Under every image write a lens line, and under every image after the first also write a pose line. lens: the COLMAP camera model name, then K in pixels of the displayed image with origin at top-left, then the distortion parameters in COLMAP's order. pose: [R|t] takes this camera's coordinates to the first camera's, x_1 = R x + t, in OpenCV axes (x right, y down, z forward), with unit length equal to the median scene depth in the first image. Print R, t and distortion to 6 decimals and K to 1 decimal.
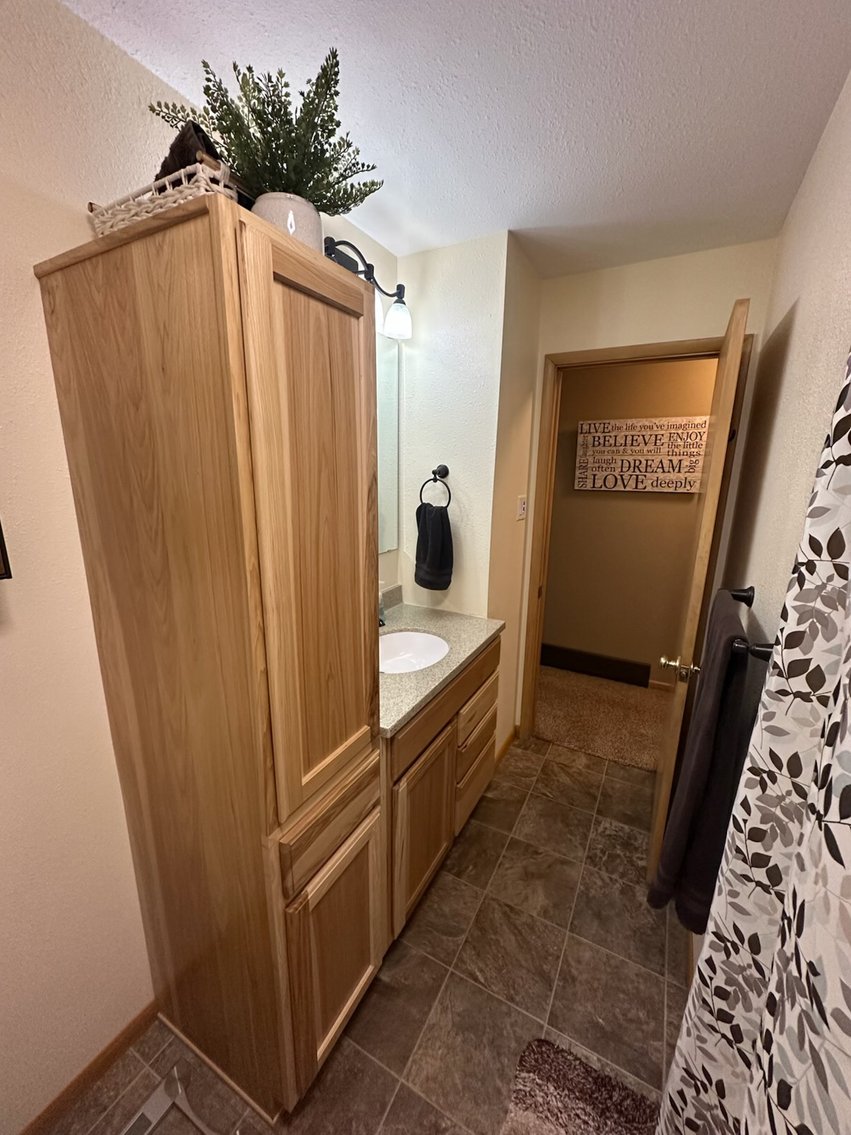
lens RADIAL K [[447.6, 0, 434.8], [0, 447.6, 563.7], [0, 0, 1]] dist [-0.001637, -0.000903]
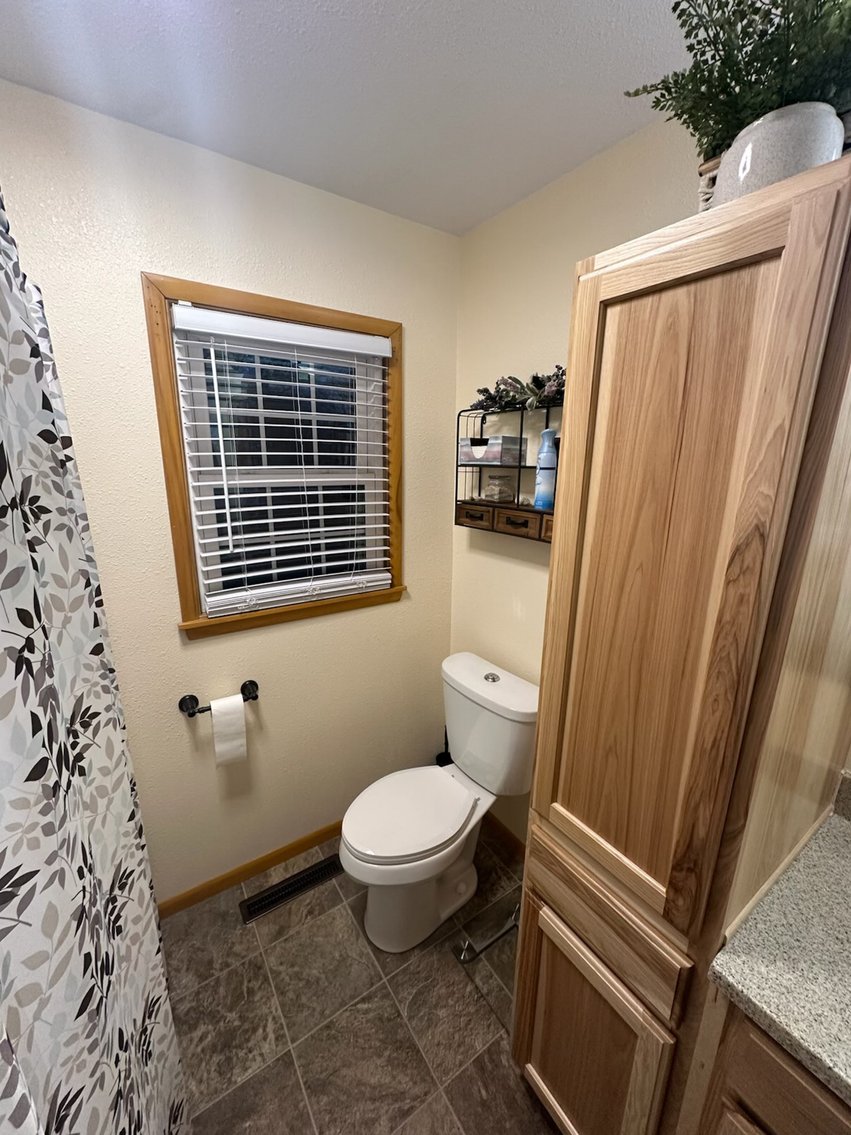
lens RADIAL K [[447.6, 0, 431.2], [0, 447.6, 569.9], [0, 0, 1]] dist [-0.001637, -0.000903]
pose [[-0.479868, 0.207507, -0.852448, 0.558962], [-0.203651, 0.918743, 0.338286, -0.255432], [0.853378, 0.335934, -0.398616, 1.017943]]
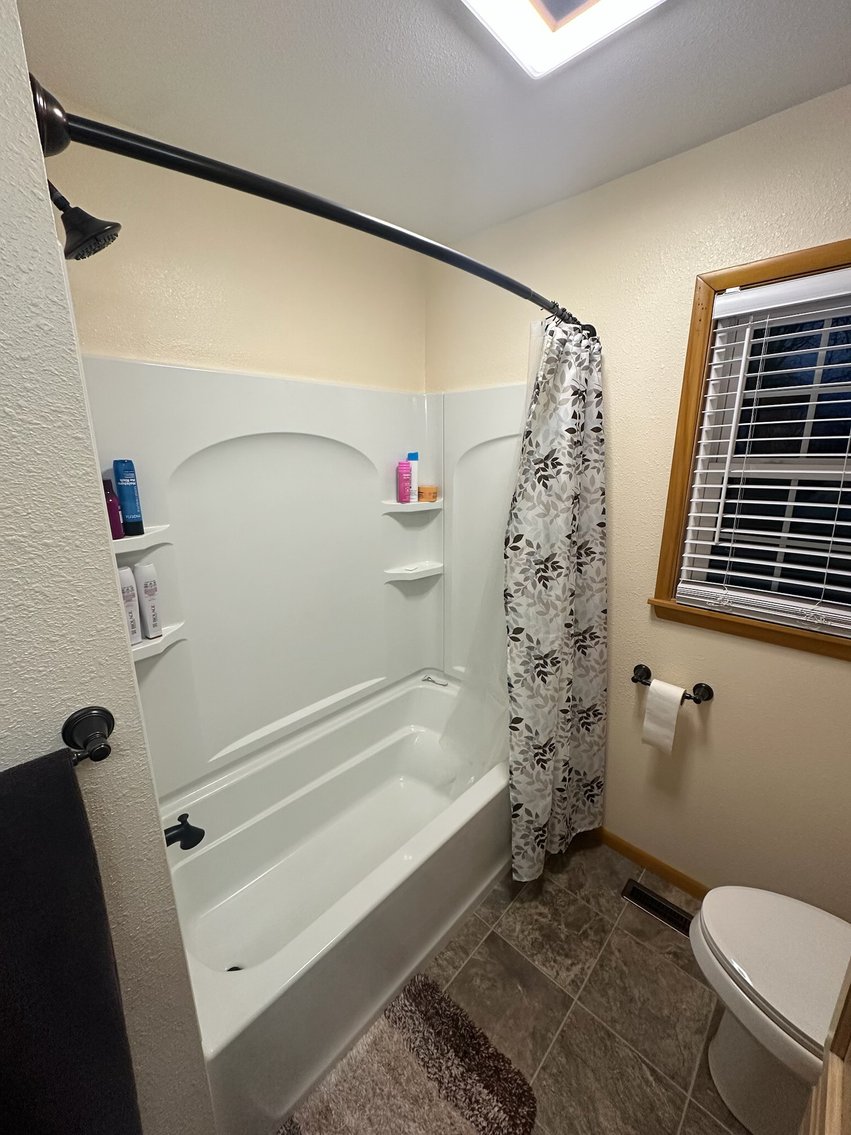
lens RADIAL K [[447.6, 0, 415.1], [0, 447.6, 563.2], [0, 0, 1]] dist [-0.001637, -0.000903]
pose [[-0.954332, -0.061554, 0.292338, 0.367659], [0.076965, 0.894855, 0.439671, -0.278431], [-0.288664, 0.442092, -0.849251, 1.148114]]
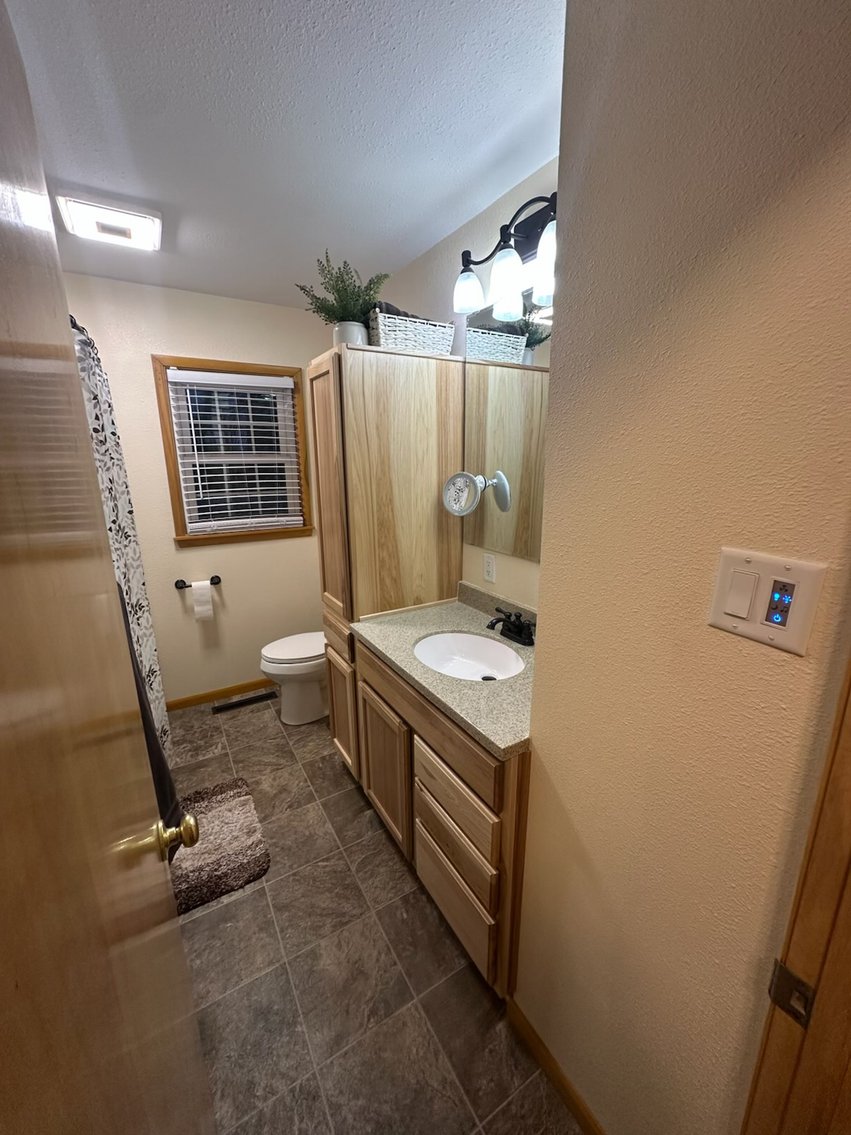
lens RADIAL K [[447.6, 0, 428.3], [0, 447.6, 564.8], [0, 0, 1]] dist [-0.001637, -0.000903]
pose [[-0.516593, 0.200604, -0.832400, 0.833512], [-0.175593, 0.926684, 0.332301, -0.332320], [0.838033, 0.317828, -0.443493, 1.552229]]
